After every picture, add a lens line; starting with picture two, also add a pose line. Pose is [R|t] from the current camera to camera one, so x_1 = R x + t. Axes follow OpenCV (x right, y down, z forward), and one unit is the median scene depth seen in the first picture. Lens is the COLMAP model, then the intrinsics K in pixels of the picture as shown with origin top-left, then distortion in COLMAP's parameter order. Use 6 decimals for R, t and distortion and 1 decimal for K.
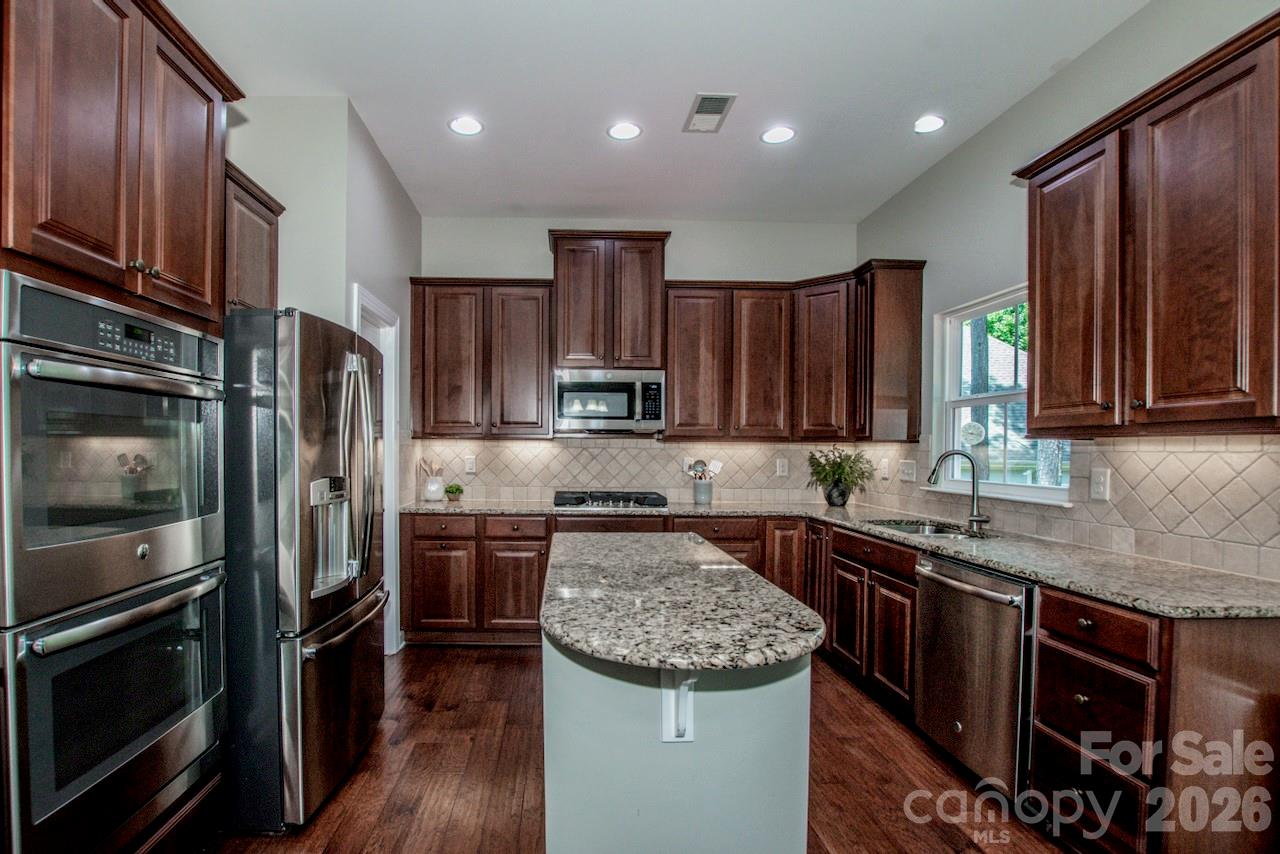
lens RADIAL K [[590.4, 0, 576.7], [0, 590.4, 467.2], [0, 0, 1]] dist [-0.034408, 0.004746]
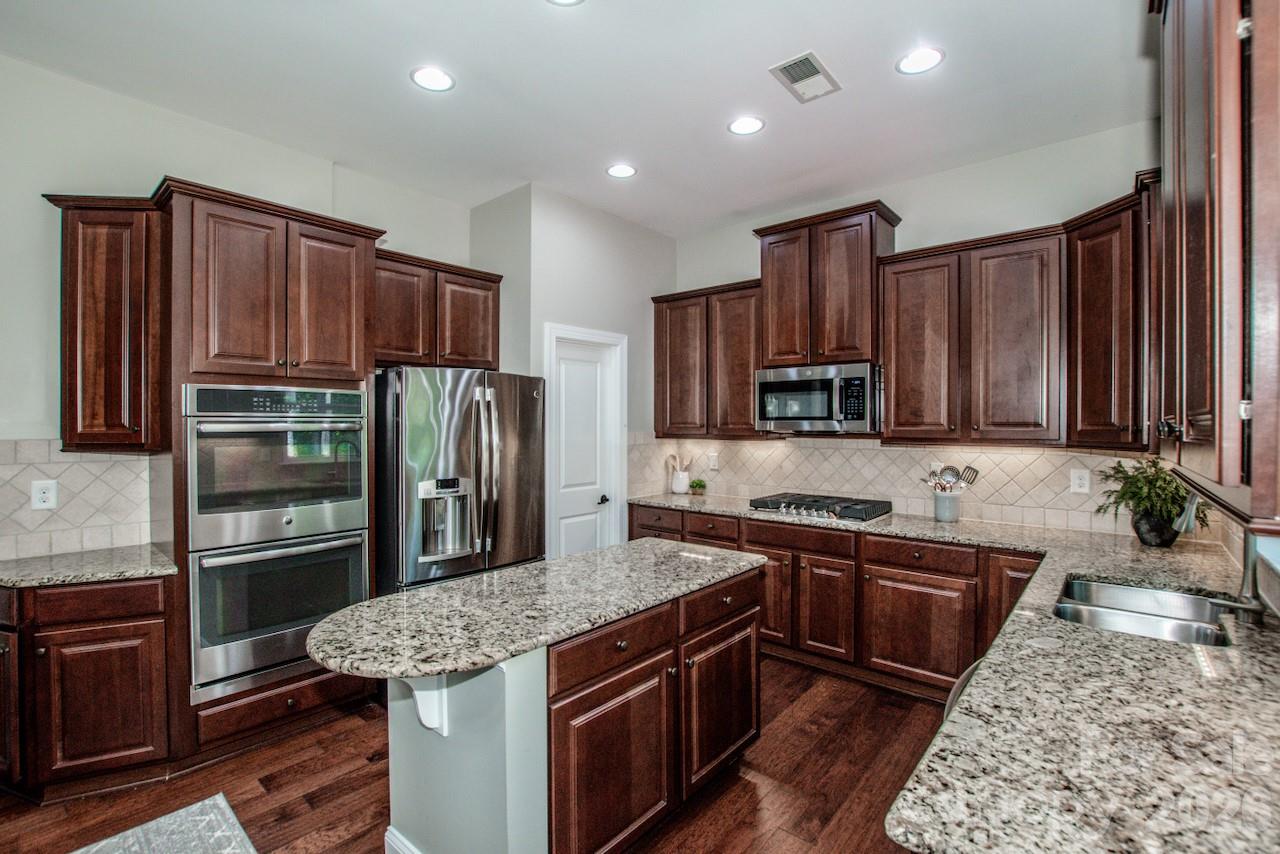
lens RADIAL K [[590.4, 0, 642.1], [0, 590.4, 425.6], [0, 0, 1]] dist [-0.034408, 0.004746]
pose [[0.742450, -0.003640, -0.669892, 0.491498], [-0.016293, 0.999591, -0.023490, -0.047887], [0.669704, 0.028355, 0.742087, 0.154101]]
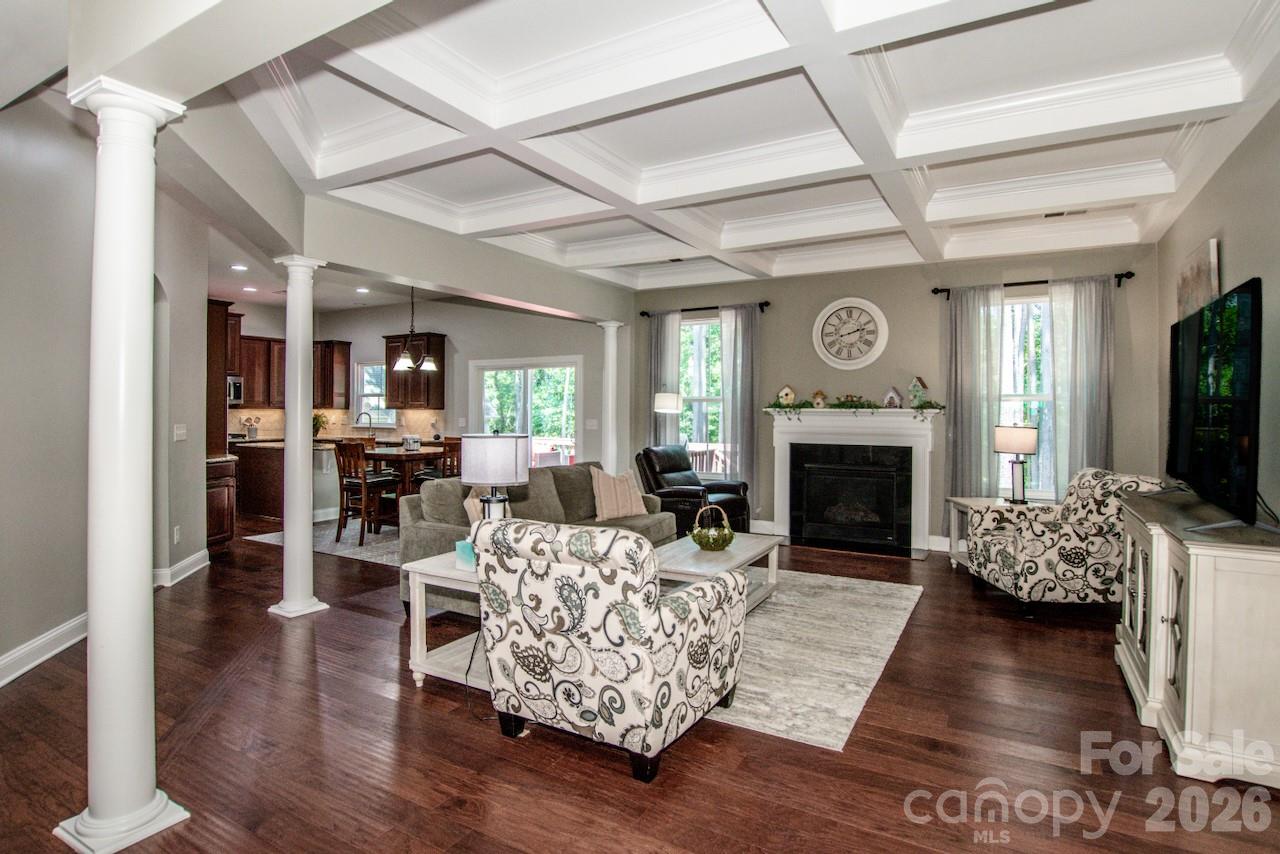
lens RADIAL K [[660.3, 0, 632.7], [0, 660.3, 415.3], [0, 0, 1]] dist [-0.027663, 0.003852]
pose [[0.520542, -0.012115, 0.853750, -1.192964], [0.031361, 0.999496, -0.004939, 0.038816], [-0.853260, 0.029345, 0.520660, -1.519803]]
